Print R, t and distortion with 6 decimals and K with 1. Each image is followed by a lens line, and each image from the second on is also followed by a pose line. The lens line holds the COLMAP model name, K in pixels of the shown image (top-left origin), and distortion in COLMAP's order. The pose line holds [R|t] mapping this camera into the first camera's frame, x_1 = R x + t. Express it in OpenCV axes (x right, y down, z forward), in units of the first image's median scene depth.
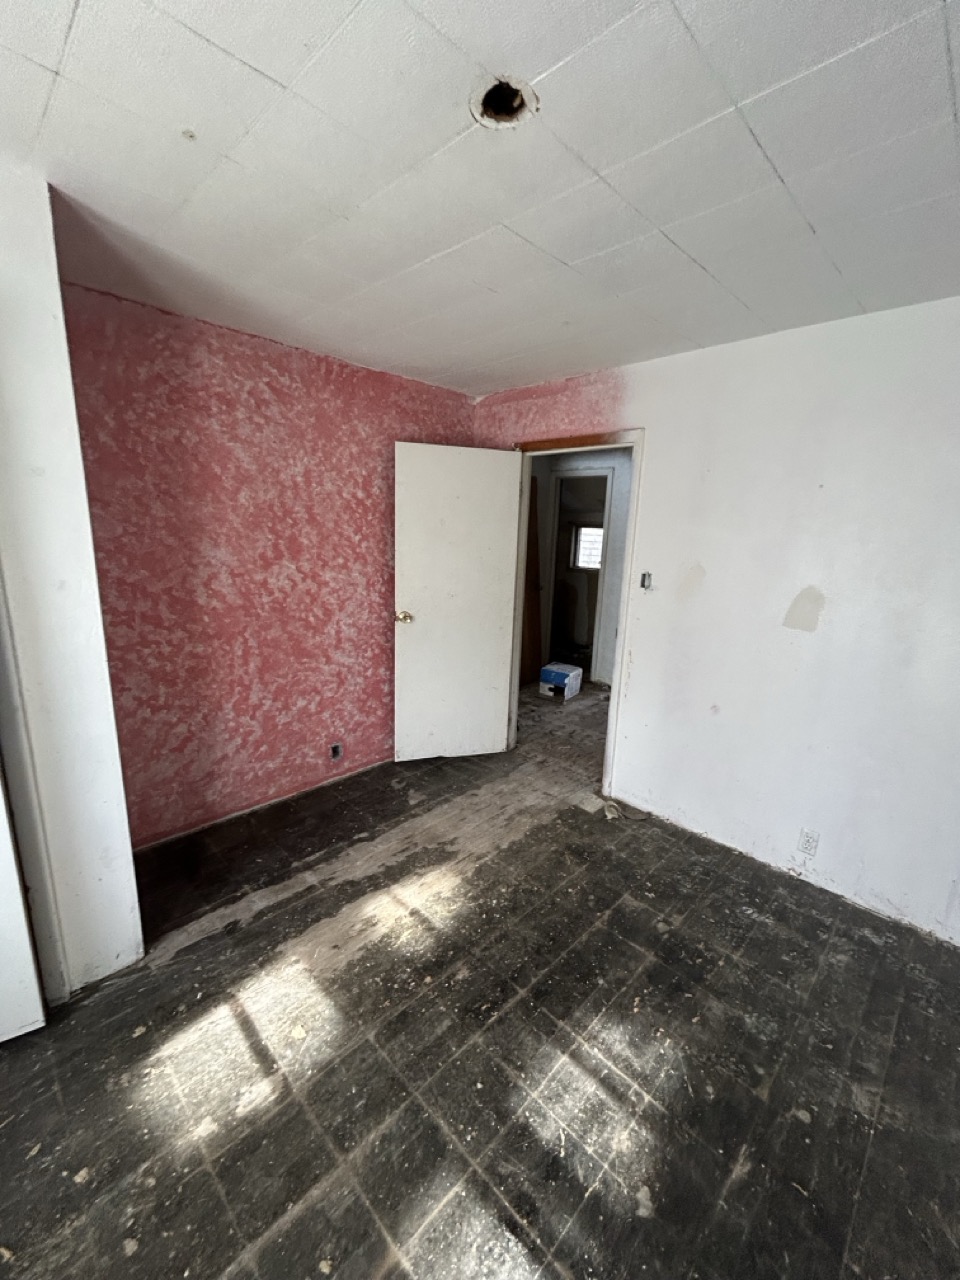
lens RADIAL K [[518.7, 0, 476.7], [0, 518.7, 636.8], [0, 0, 1]] dist [-0.000608, 0.000442]
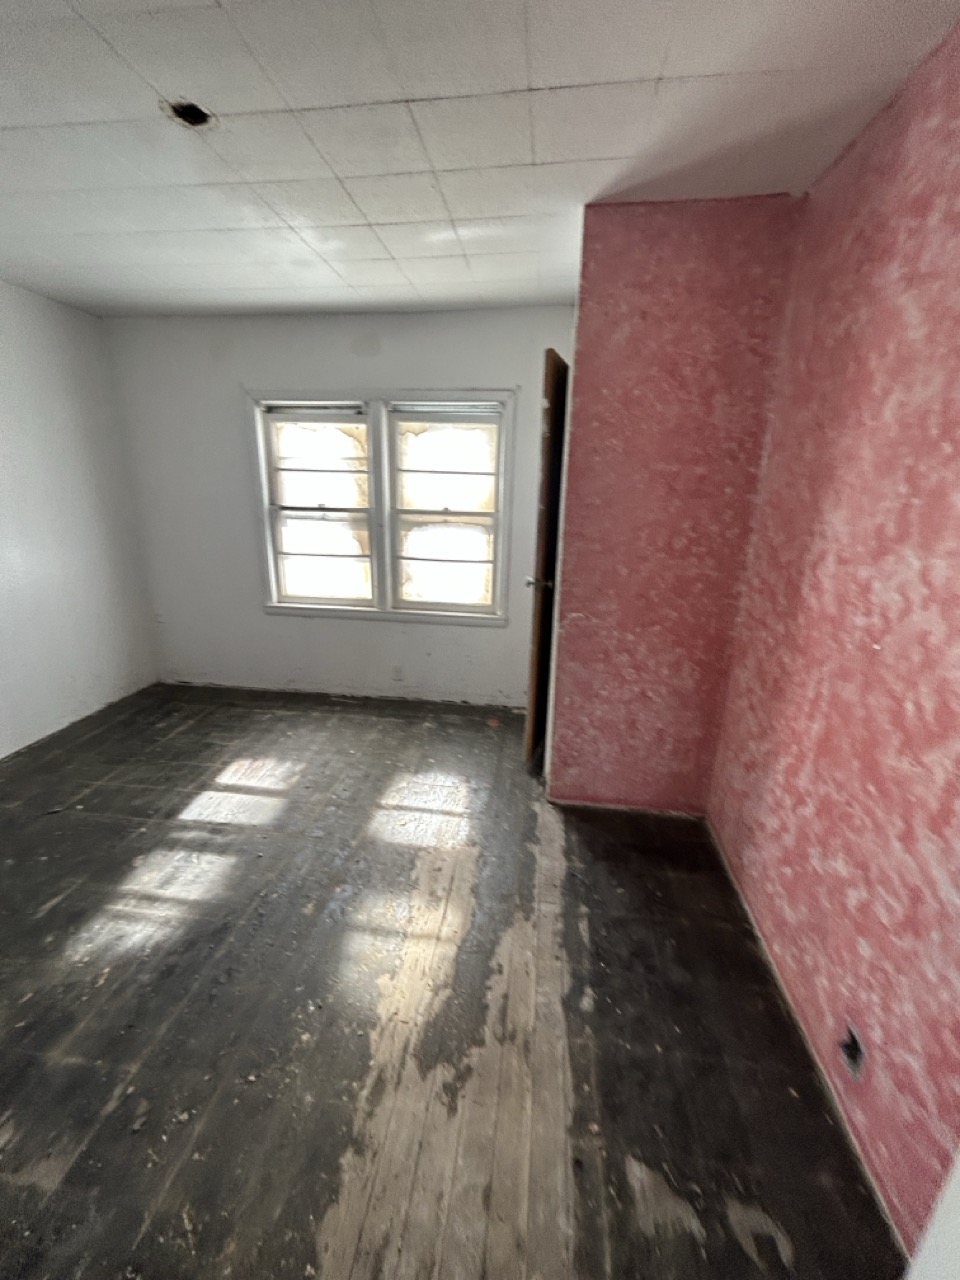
lens RADIAL K [[518.7, 0, 486.2], [0, 518.7, 643.1], [0, 0, 1]] dist [-0.000608, 0.000442]
pose [[-0.786363, 0.128208, -0.604314, 0.201502], [-0.181344, 0.887224, 0.424202, -0.238623], [0.590548, 0.443166, -0.674431, 1.370744]]
